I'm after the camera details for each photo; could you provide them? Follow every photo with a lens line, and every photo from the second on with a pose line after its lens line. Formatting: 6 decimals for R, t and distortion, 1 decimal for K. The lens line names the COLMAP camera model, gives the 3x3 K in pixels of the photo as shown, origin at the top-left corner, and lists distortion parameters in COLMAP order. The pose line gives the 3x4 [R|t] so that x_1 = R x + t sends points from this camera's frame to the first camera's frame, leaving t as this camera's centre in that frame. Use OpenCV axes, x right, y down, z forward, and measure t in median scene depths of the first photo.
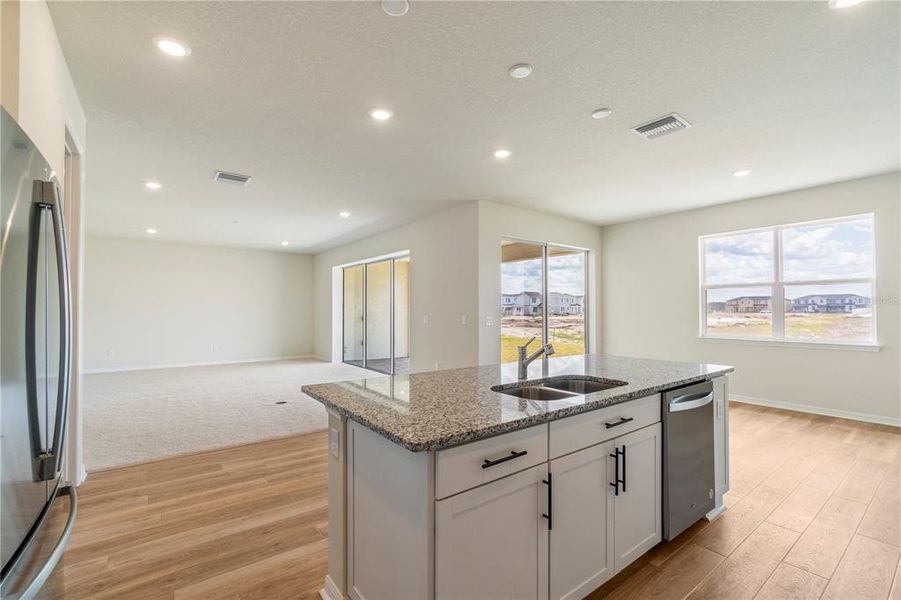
lens RADIAL K [[392.6, 0, 446.1], [0, 392.6, 303.8], [0, 0, 1]] dist [-0.005511, 0.002493]
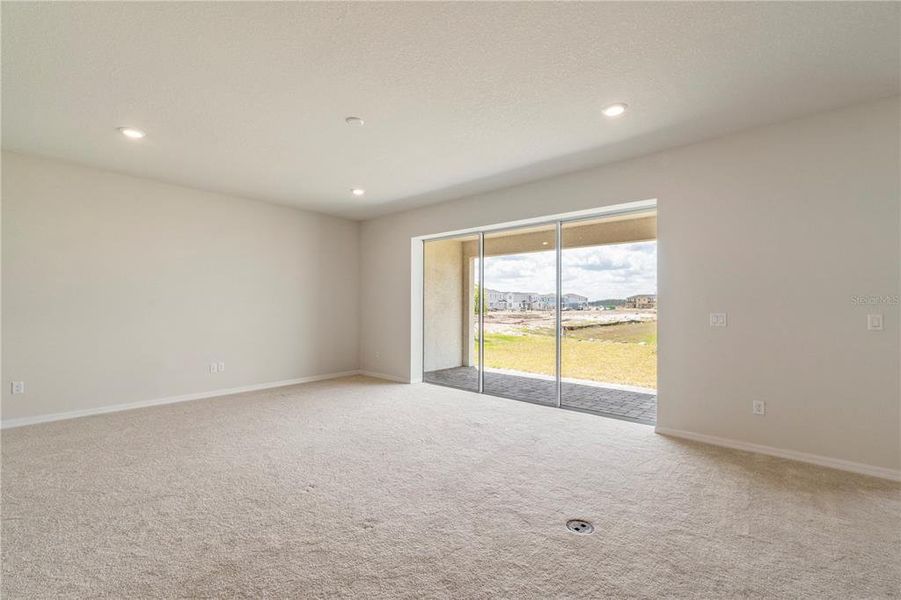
lens RADIAL K [[384.7, 0, 449.6], [0, 384.7, 300.0], [0, 0, 1]] dist [-0.001505, -0.000054]
pose [[0.980234, 0.007204, 0.197712, -0.345207], [-0.007614, 0.999970, 0.001314, 0.008608], [-0.197697, -0.002793, 0.980259, 0.348660]]
